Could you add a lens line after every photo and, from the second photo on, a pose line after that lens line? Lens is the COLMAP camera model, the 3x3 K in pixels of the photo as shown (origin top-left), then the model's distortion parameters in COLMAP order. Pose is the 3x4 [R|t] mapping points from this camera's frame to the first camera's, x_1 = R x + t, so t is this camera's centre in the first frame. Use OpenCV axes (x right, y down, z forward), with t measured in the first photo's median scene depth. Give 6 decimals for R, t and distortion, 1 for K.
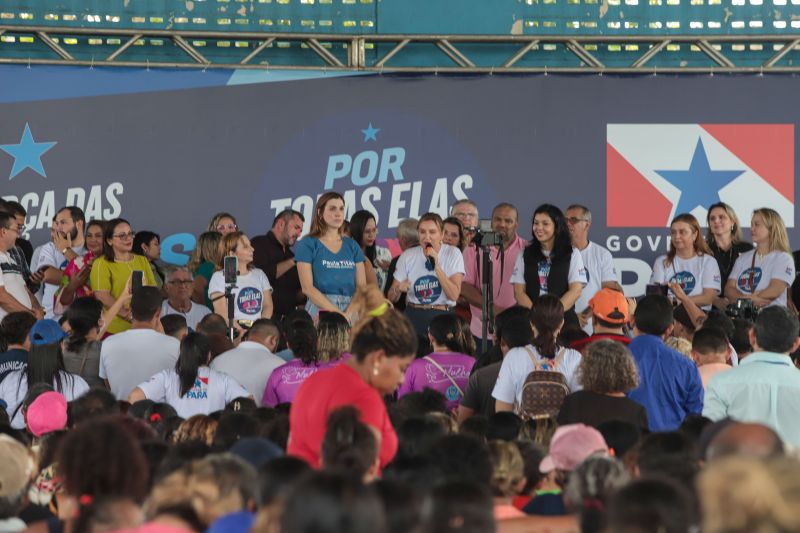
lens RADIAL K [[4650.6, 0, 400.0], [0, 4650.6, 266.5], [0, 0, 1]] dist [1.447367, -0.509386]
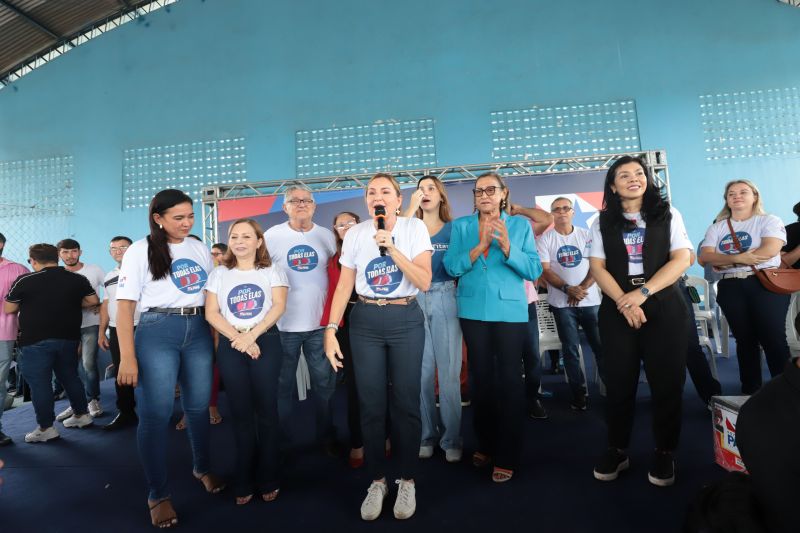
lens RADIAL K [[371.4, 0, 400.0], [0, 371.4, 266.5], [0, 0, 1]] dist [-0.038213, 0.010817]
pose [[0.985534, -0.071284, -0.153759, 0.003513], [0.068820, 0.997402, -0.021297, 0.004023], [0.154878, 0.010408, 0.987879, 0.810791]]
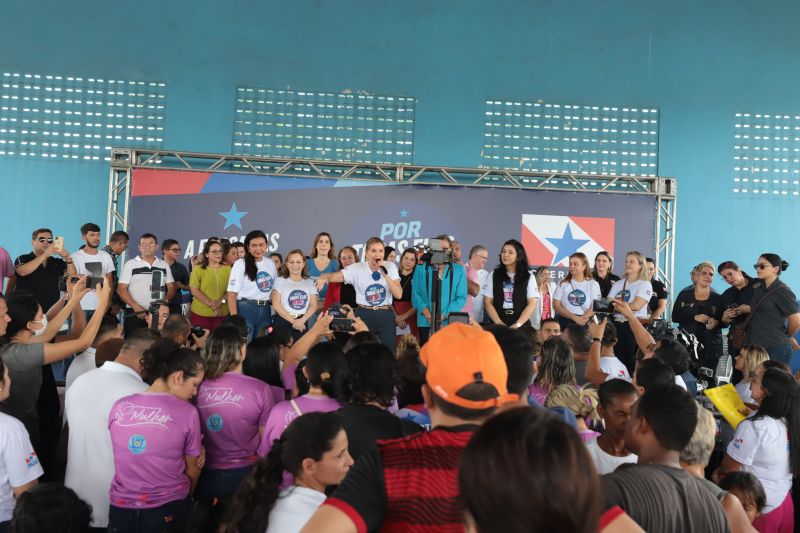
lens RADIAL K [[794.9, 0, 377.7], [0, 794.9, 262.6], [0, 0, 1]] dist [0.065006, 0.018362]
pose [[0.996726, 0.038755, -0.070959, 0.007467], [-0.040418, 0.998937, -0.022152, 0.000536], [0.070025, 0.024947, 0.997233, 0.659606]]
